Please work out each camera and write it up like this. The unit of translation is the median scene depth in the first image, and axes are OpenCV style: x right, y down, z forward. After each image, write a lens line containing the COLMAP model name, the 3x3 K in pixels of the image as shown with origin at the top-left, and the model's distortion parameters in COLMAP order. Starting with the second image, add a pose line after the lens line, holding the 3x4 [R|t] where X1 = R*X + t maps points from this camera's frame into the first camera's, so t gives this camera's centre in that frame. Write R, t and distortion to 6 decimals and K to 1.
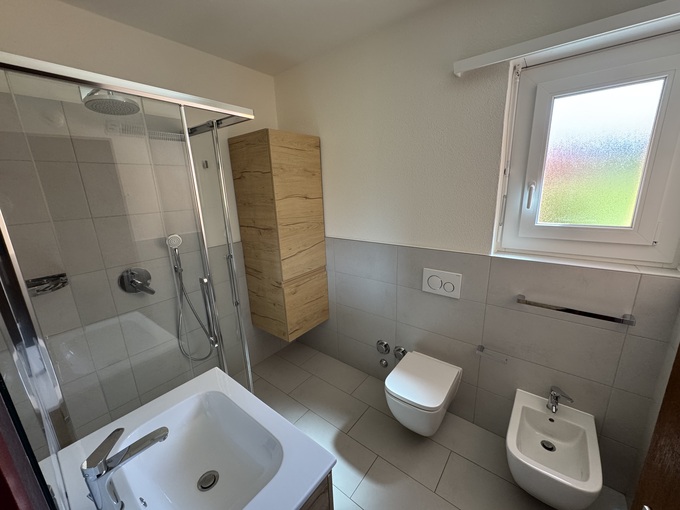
lens RADIAL K [[269.7, 0, 342.9], [0, 269.7, 254.8], [0, 0, 1]] dist [-0.001320, -0.000597]
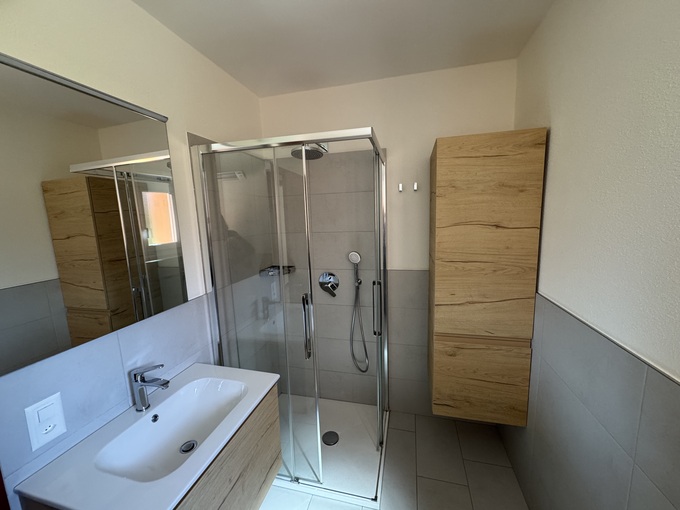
lens RADIAL K [[269.7, 0, 342.2], [0, 269.7, 256.3], [0, 0, 1]] dist [-0.001320, -0.000597]
pose [[0.400013, 0.155277, -0.903260, 0.320008], [-0.208699, 0.975084, 0.075201, -0.111205], [0.892432, 0.158428, 0.422453, 0.396747]]
